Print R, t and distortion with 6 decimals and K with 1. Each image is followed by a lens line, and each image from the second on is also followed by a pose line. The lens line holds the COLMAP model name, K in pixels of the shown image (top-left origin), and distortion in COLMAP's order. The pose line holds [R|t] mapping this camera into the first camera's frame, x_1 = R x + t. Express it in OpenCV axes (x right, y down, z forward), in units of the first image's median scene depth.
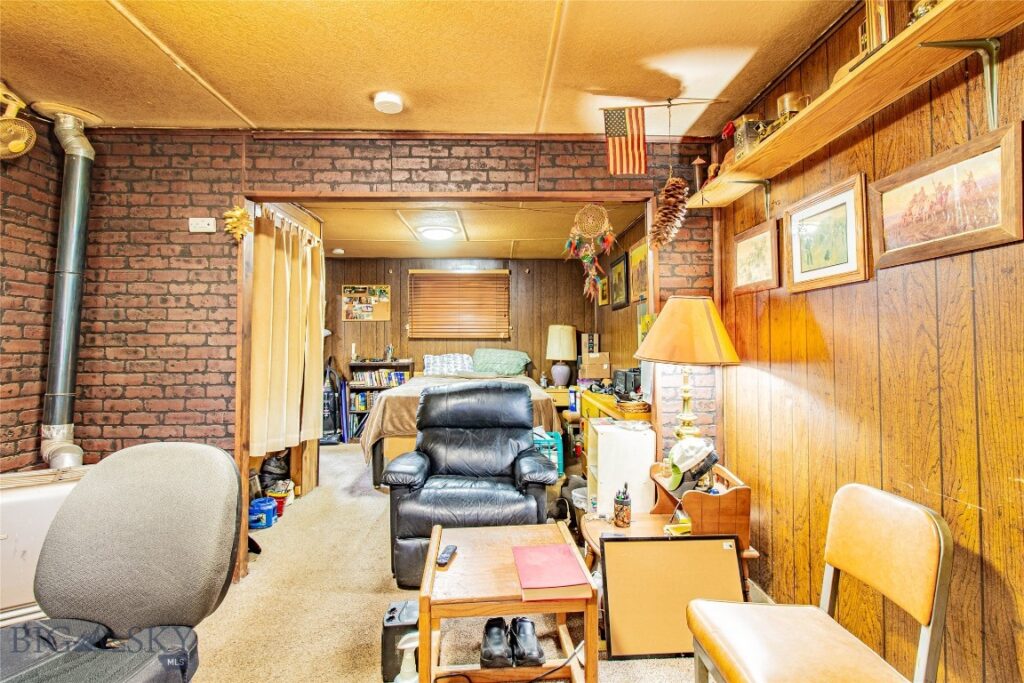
lens RADIAL K [[484.8, 0, 519.8], [0, 484.8, 342.2], [0, 0, 1]] dist [0.000964, 0.001052]
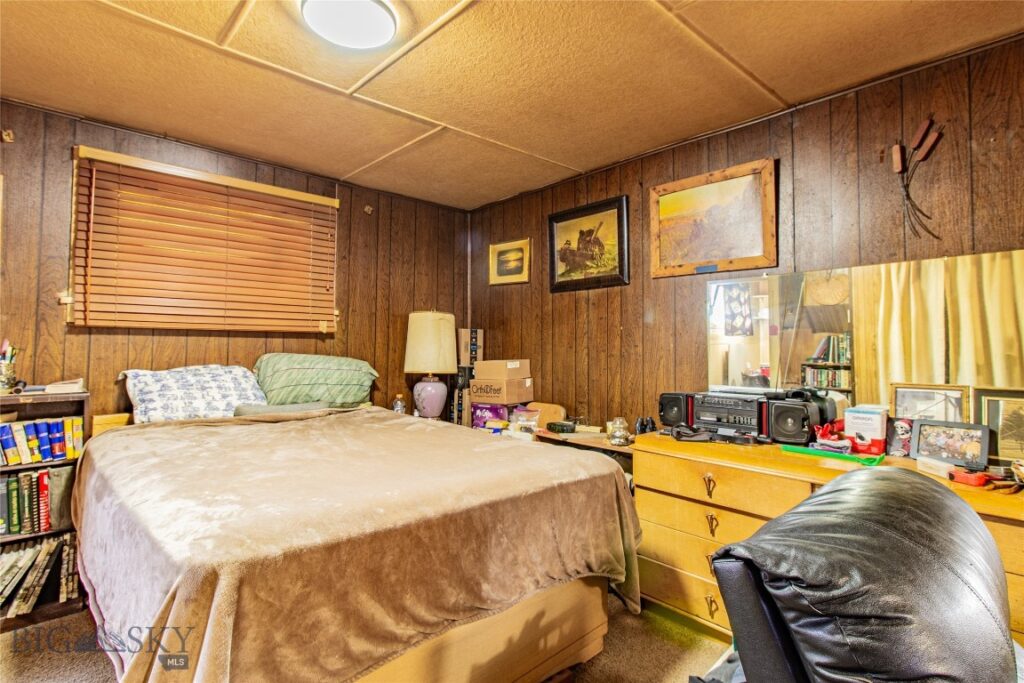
lens RADIAL K [[484.8, 0, 503.7], [0, 484.8, 337.6], [0, 0, 1]] dist [0.000964, 0.001052]
pose [[0.745393, 0.016584, 0.666419, -0.234821], [-0.014887, 0.999855, -0.008230, -0.001823], [-0.666459, -0.003786, 0.745532, 0.505767]]
